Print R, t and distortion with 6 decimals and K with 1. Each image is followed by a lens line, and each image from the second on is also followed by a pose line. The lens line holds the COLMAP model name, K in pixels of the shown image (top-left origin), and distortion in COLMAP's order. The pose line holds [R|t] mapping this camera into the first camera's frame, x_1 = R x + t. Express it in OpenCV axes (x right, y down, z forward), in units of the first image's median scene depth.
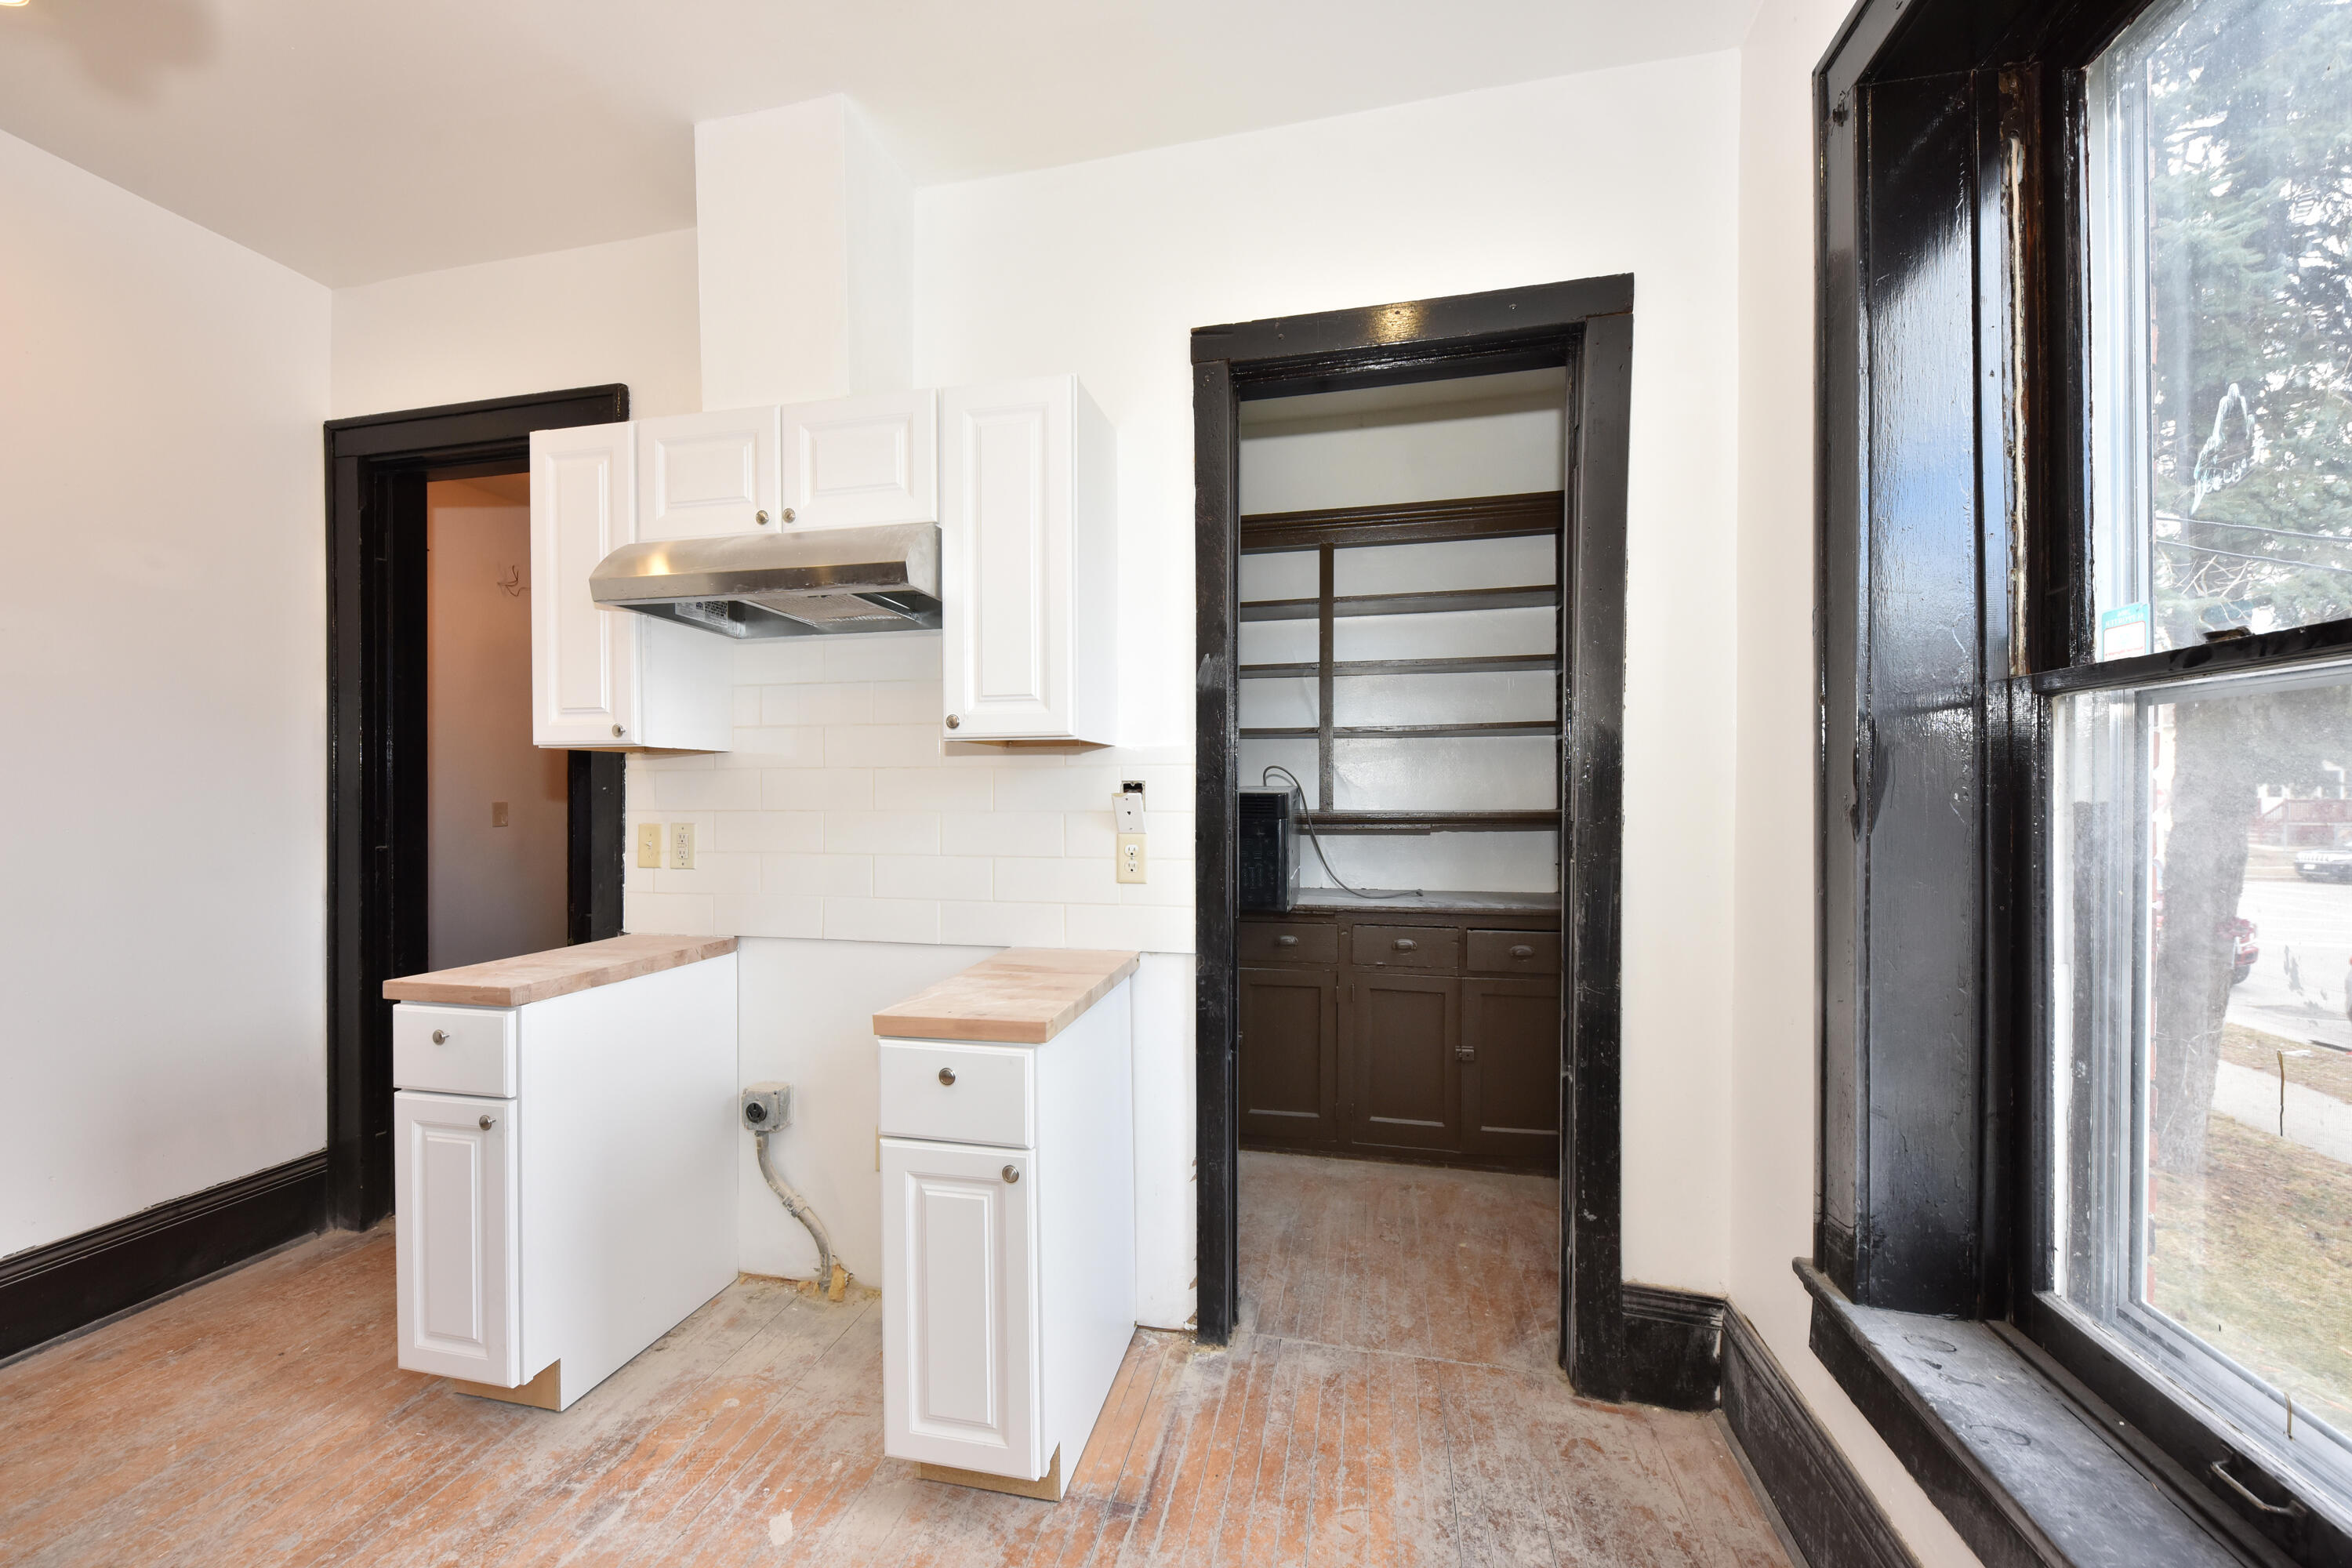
lens RADIAL K [[903.5, 0, 1168.1], [0, 903.5, 791.3], [0, 0, 1]] dist [-0.000202, -0.000018]
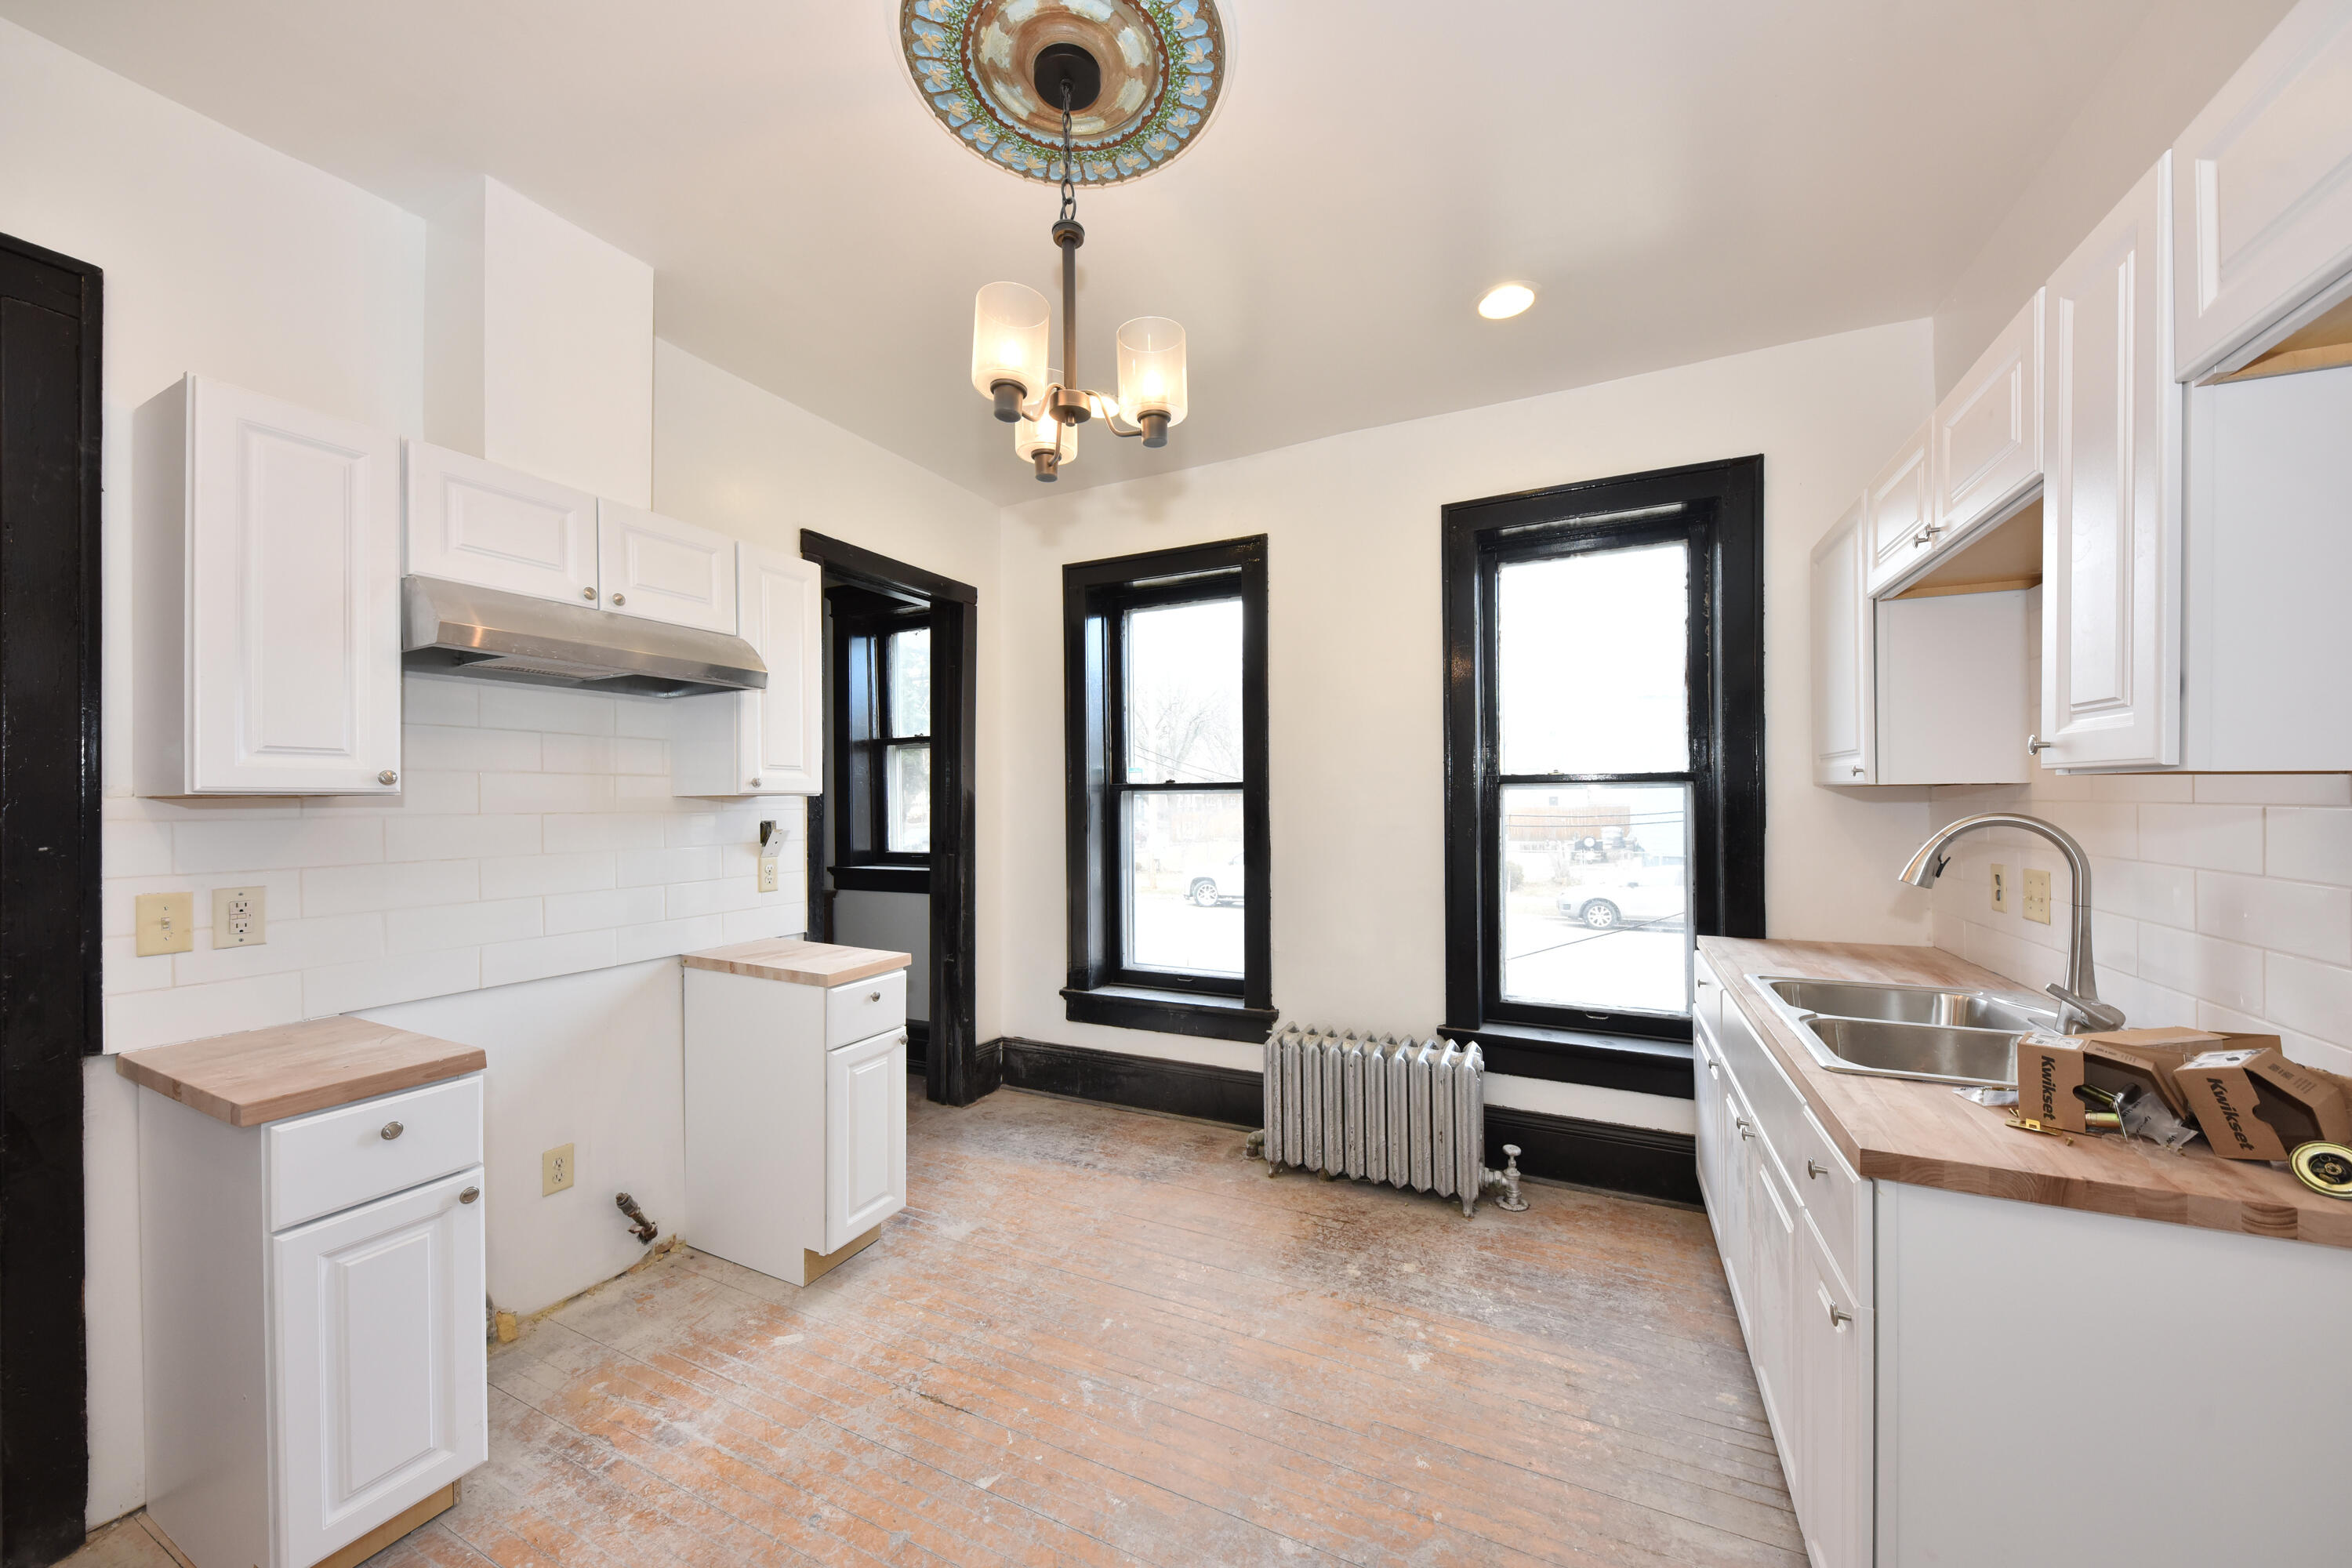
lens RADIAL K [[825.6, 0, 1181.9], [0, 825.6, 795.3], [0, 0, 1]] dist [-0.001111, -0.000320]
pose [[0.222835, 0.007112, 0.974830, -1.291416], [0.007884, 0.999928, -0.009097, -0.038422], [-0.974824, 0.009712, 0.222763, 0.060257]]
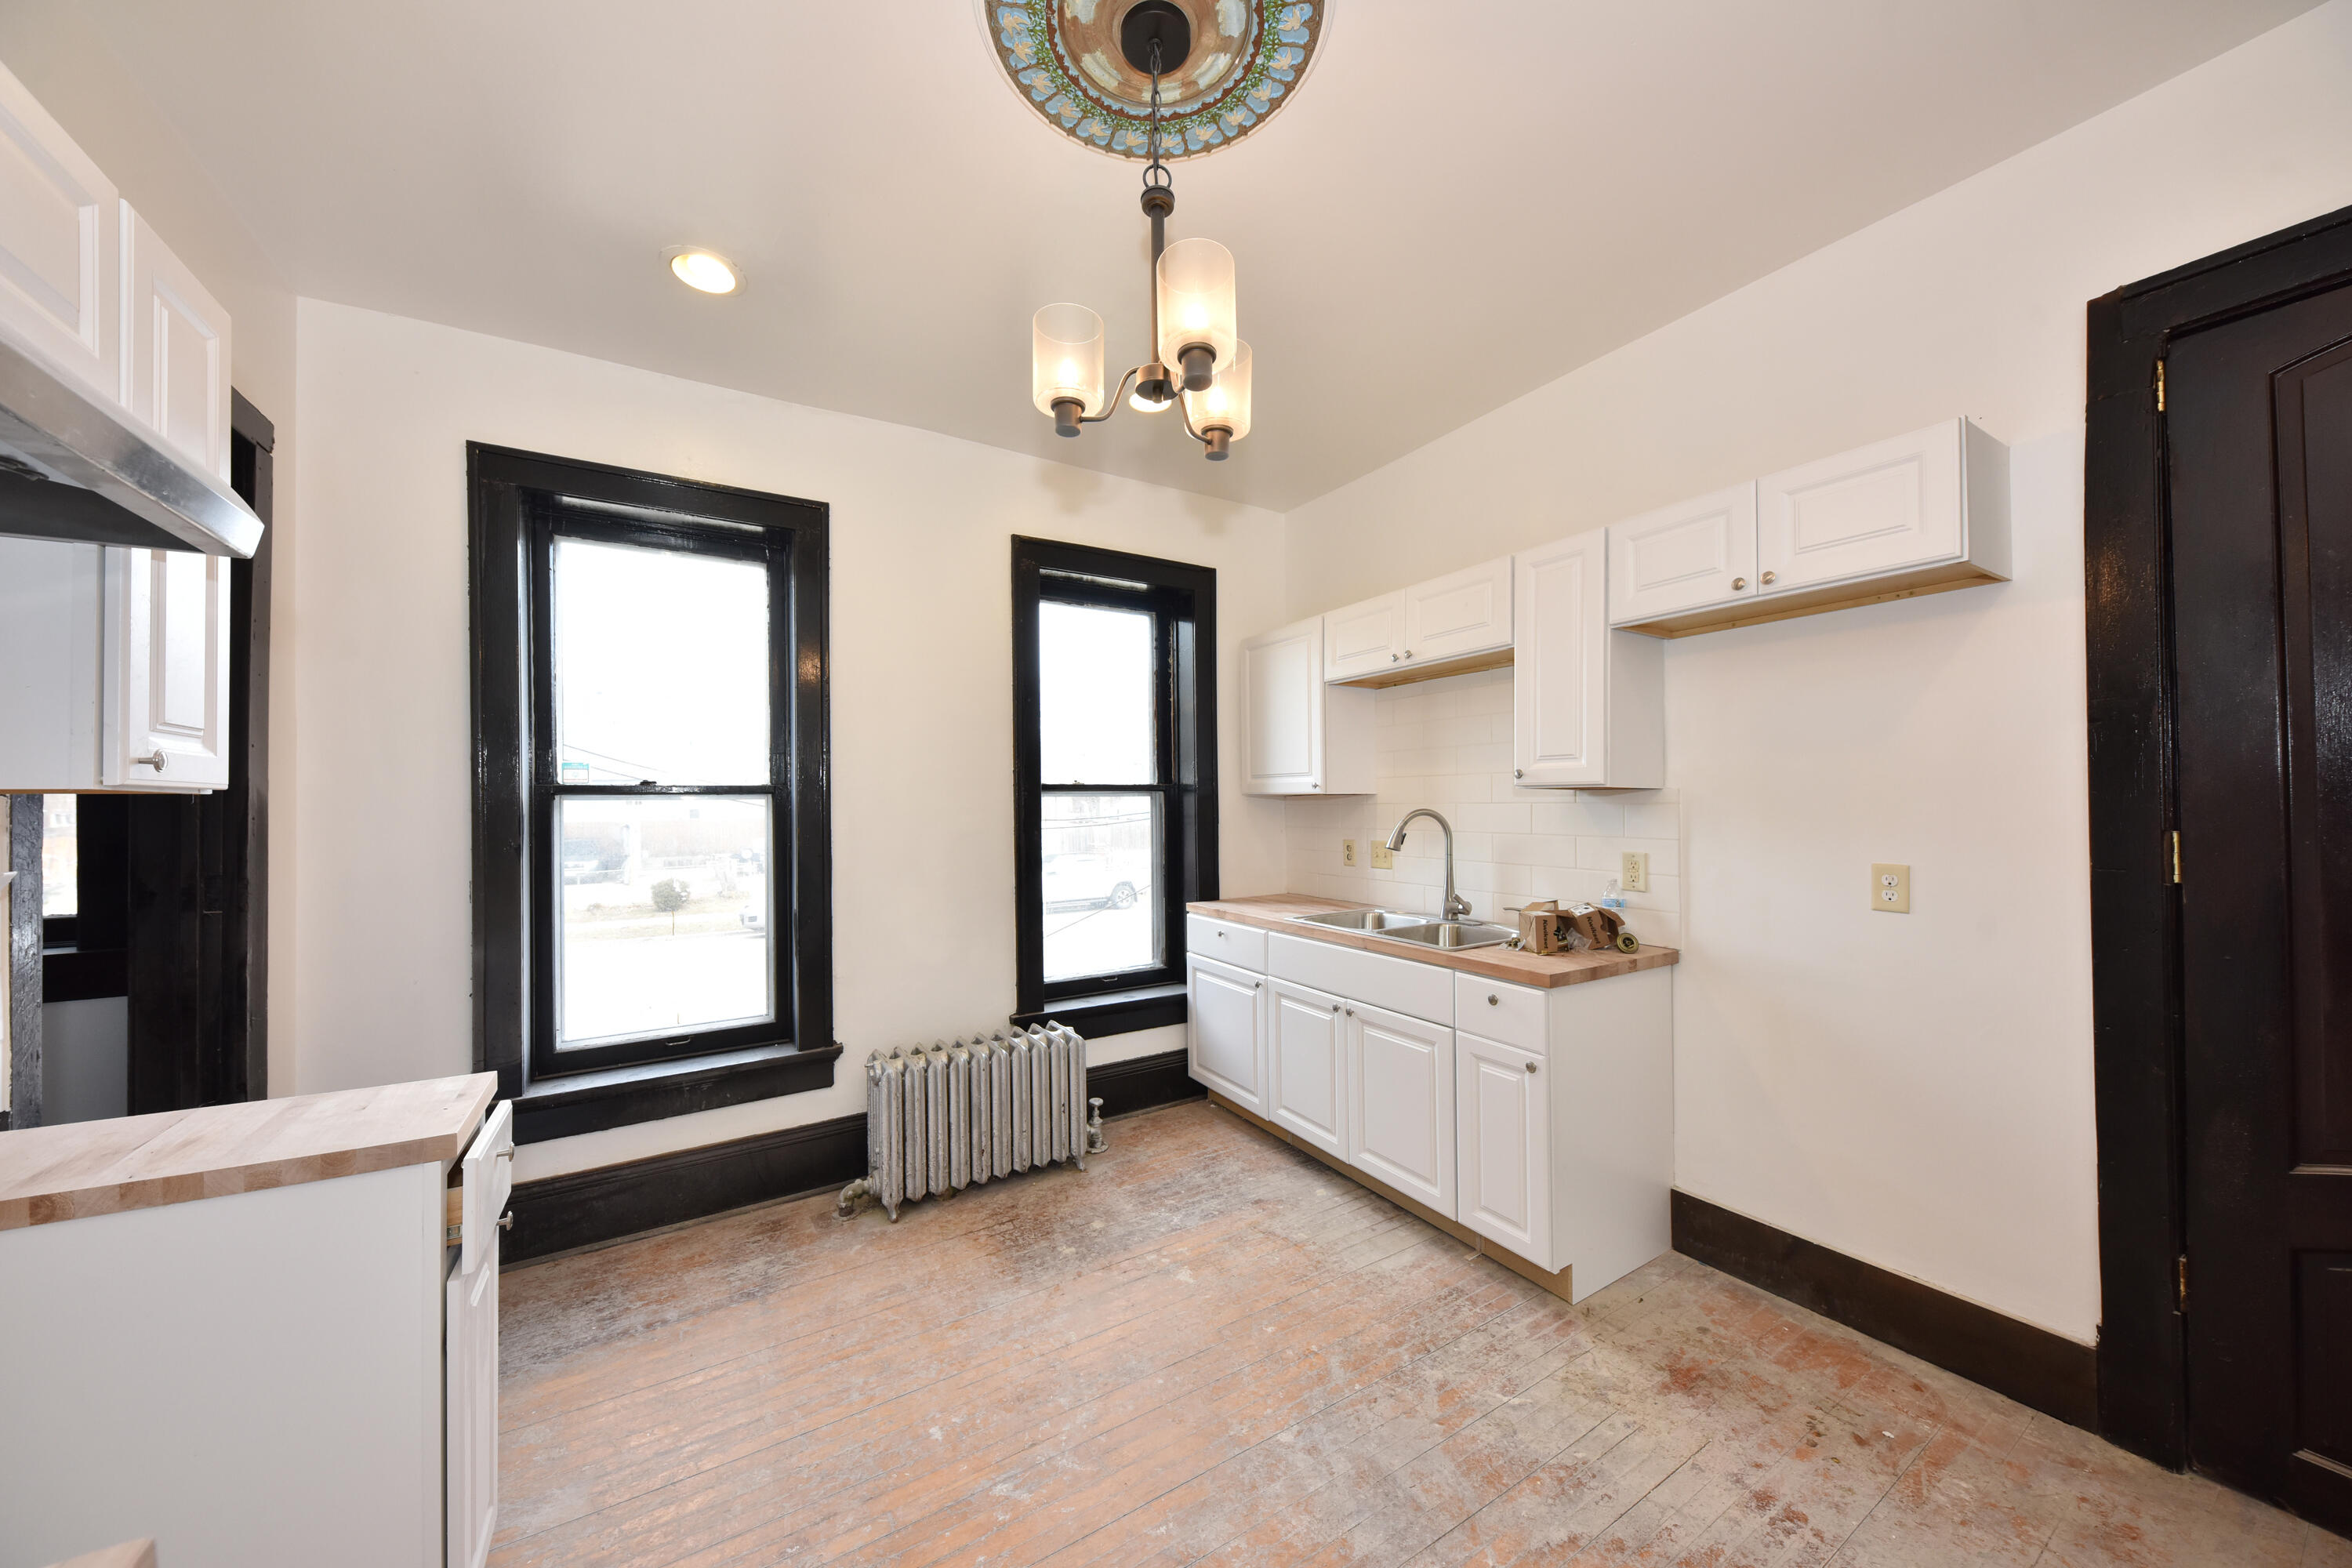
lens RADIAL K [[803.5, 0, 1182.1], [0, 803.5, 797.0], [0, 0, 1]] dist [0.020383, -0.011315]
pose [[-0.699046, 0.016972, 0.714875, -1.079300], [0.015001, 0.999846, -0.009070, -0.037747], [-0.714920, 0.004384, -0.699193, 0.844746]]
